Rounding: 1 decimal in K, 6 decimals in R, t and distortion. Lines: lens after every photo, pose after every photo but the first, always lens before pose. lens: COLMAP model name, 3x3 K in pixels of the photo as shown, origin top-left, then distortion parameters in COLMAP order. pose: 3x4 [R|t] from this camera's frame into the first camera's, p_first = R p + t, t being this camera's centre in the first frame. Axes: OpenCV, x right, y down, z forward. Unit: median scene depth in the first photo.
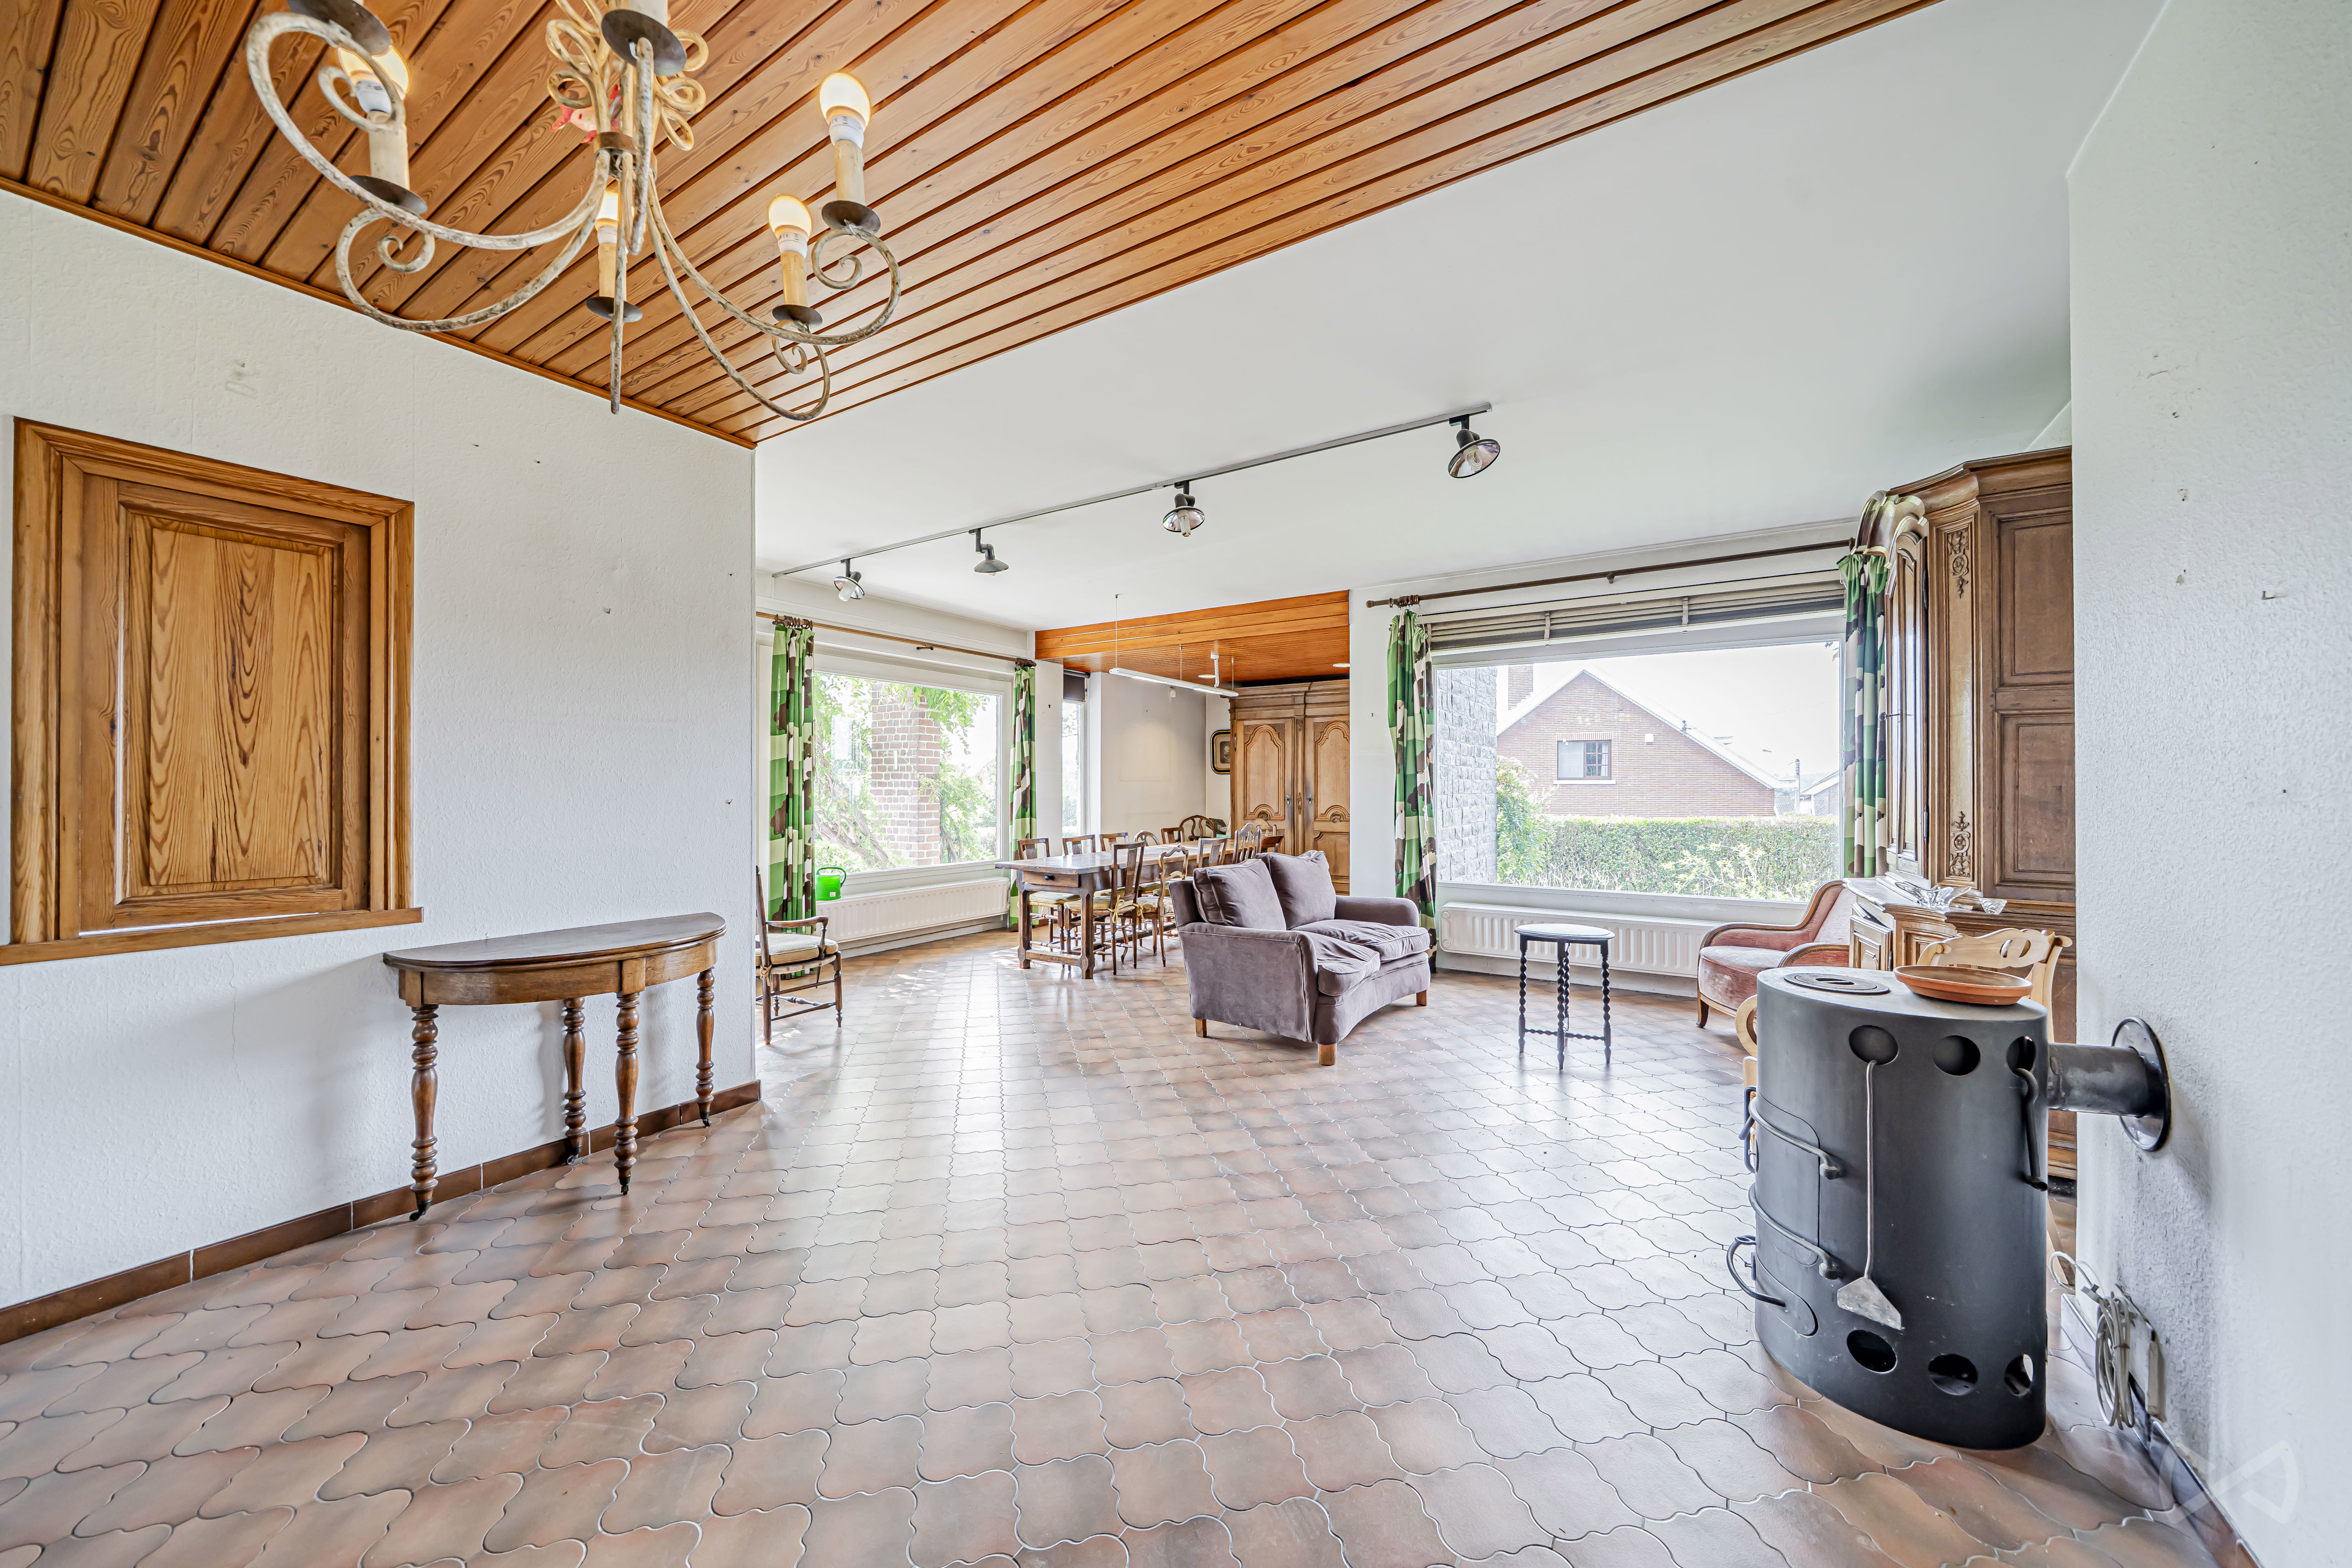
lens RADIAL K [[823.8, 0, 1168.3], [0, 823.8, 783.6], [0, 0, 1]] dist [-0.000670, -0.000082]
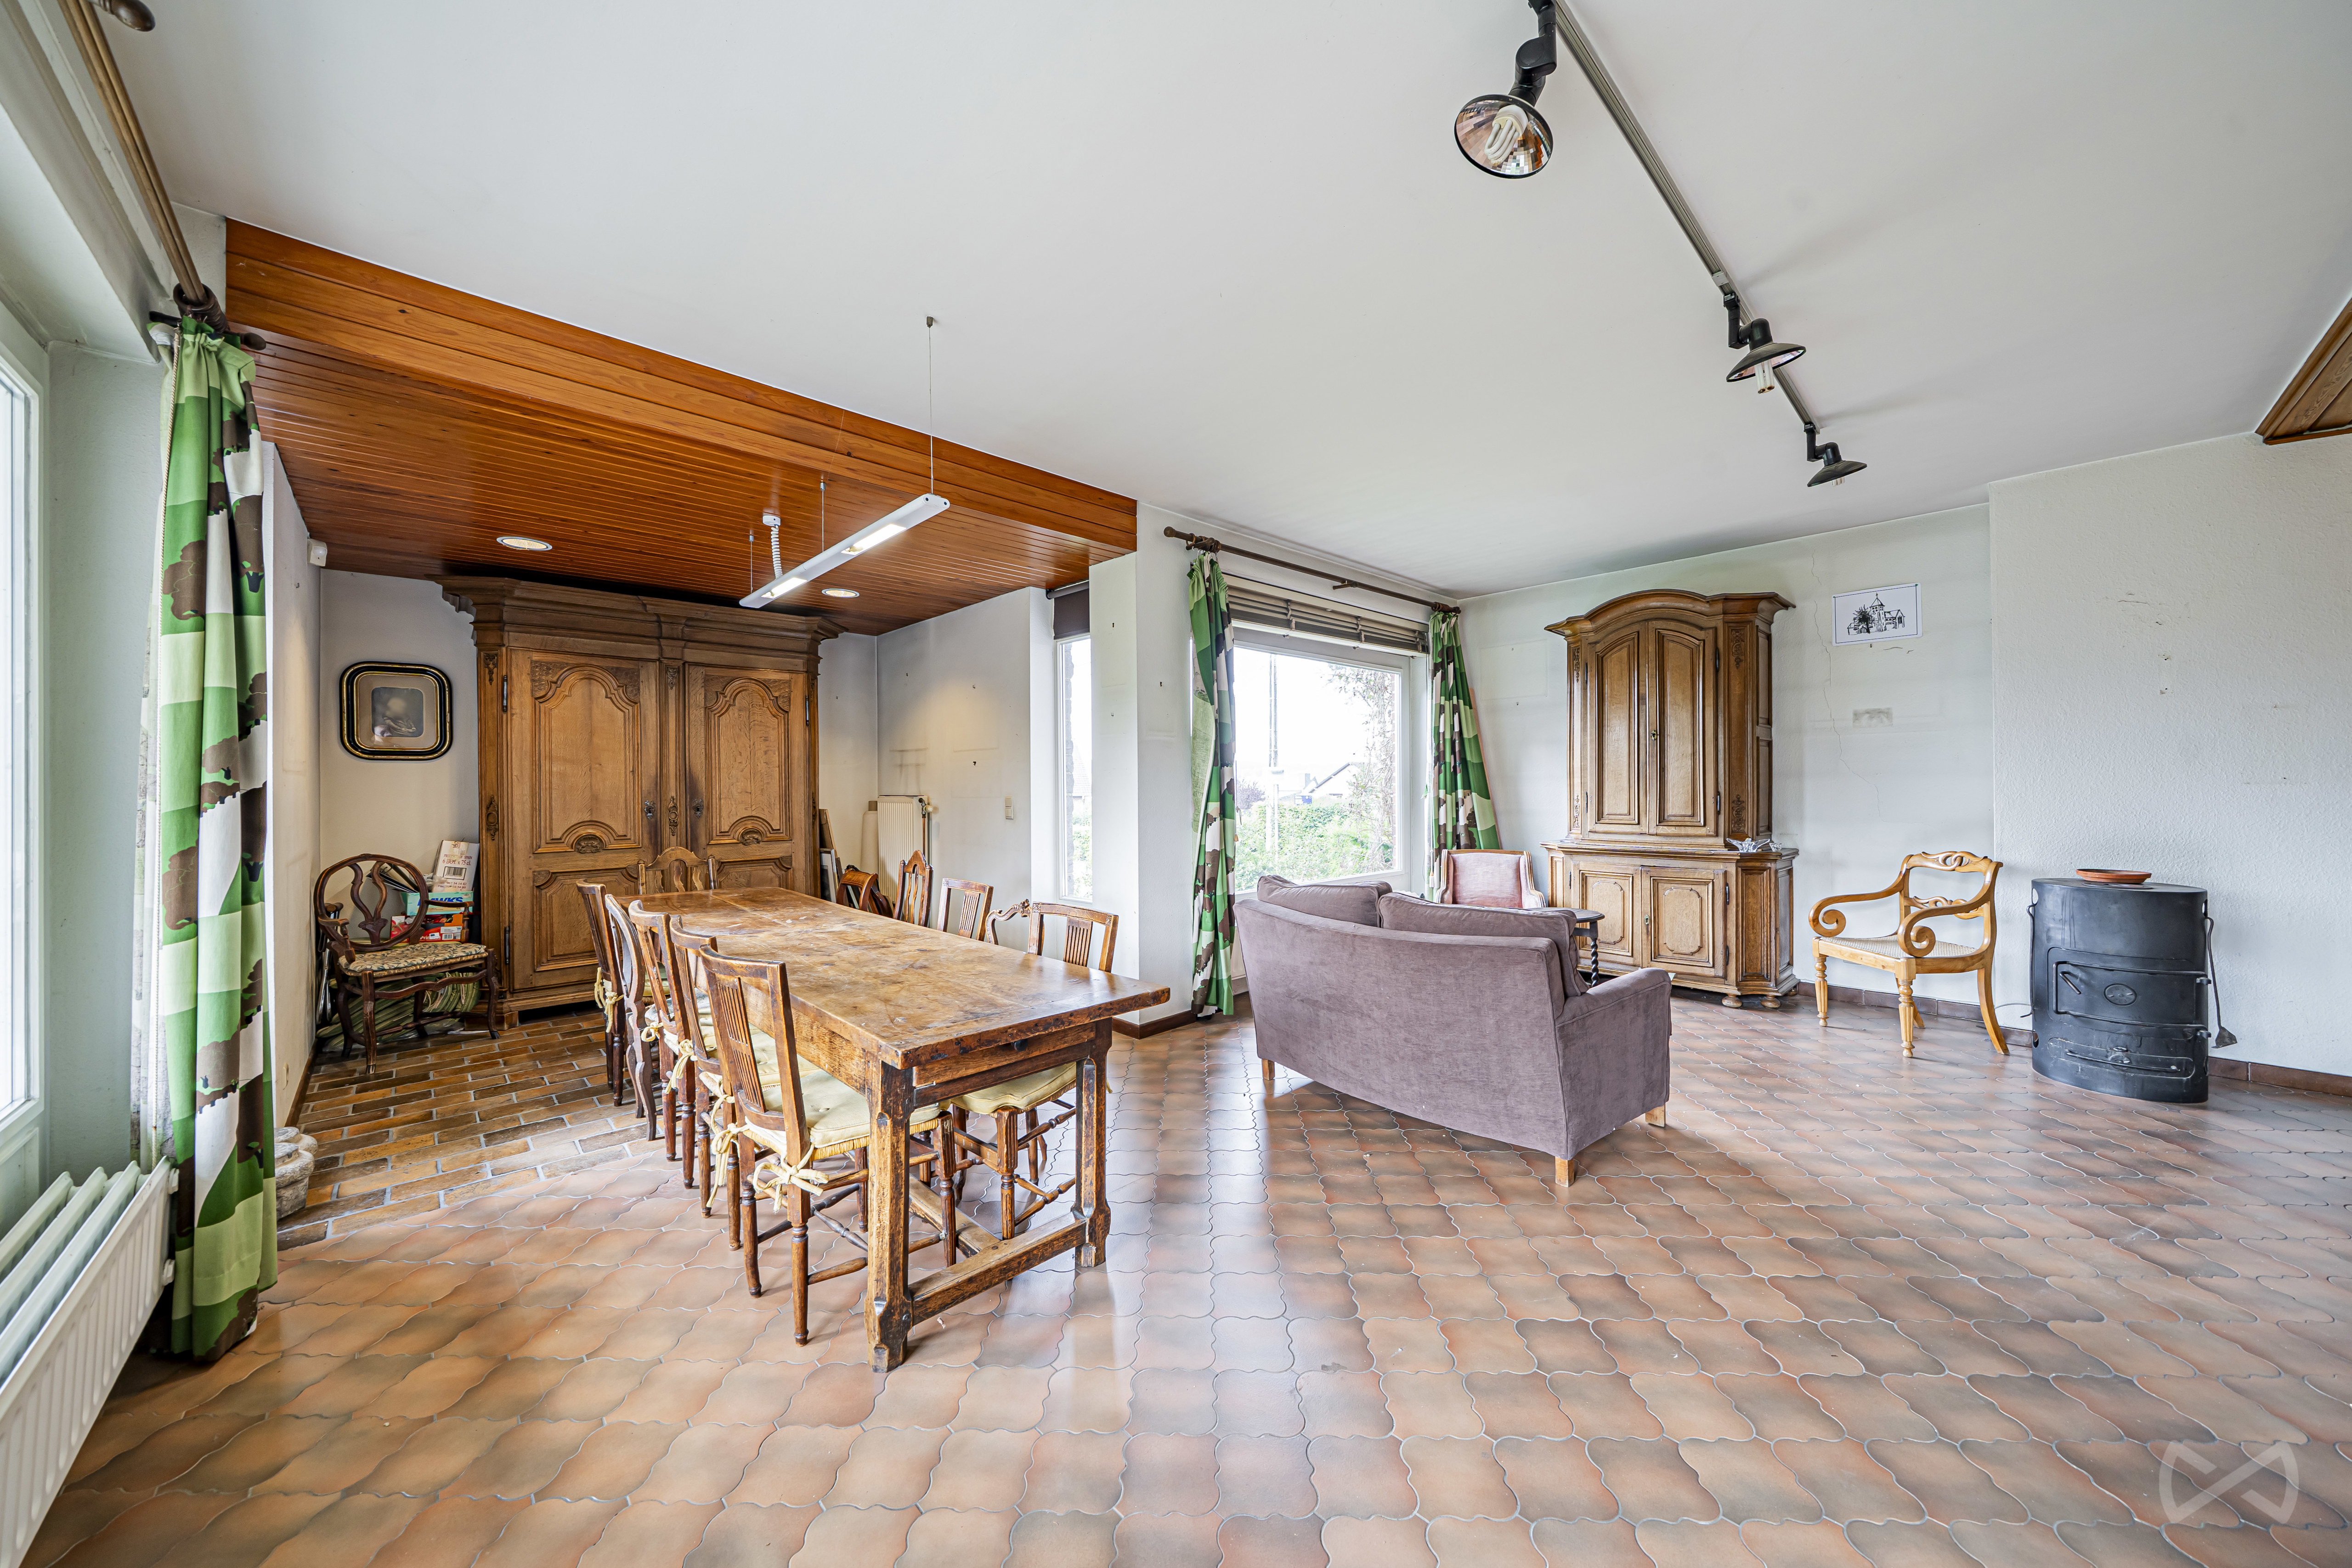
lens RADIAL K [[823.7, 0, 1168.3], [0, 823.7, 783.6], [0, 0, 1]] dist [-0.000670, -0.000082]
pose [[0.230400, 0.000410, 0.973096, -0.489325], [0.000000, 1.000000, -0.000421, 0.003517], [-0.973096, 0.000097, 0.230400, 0.887216]]
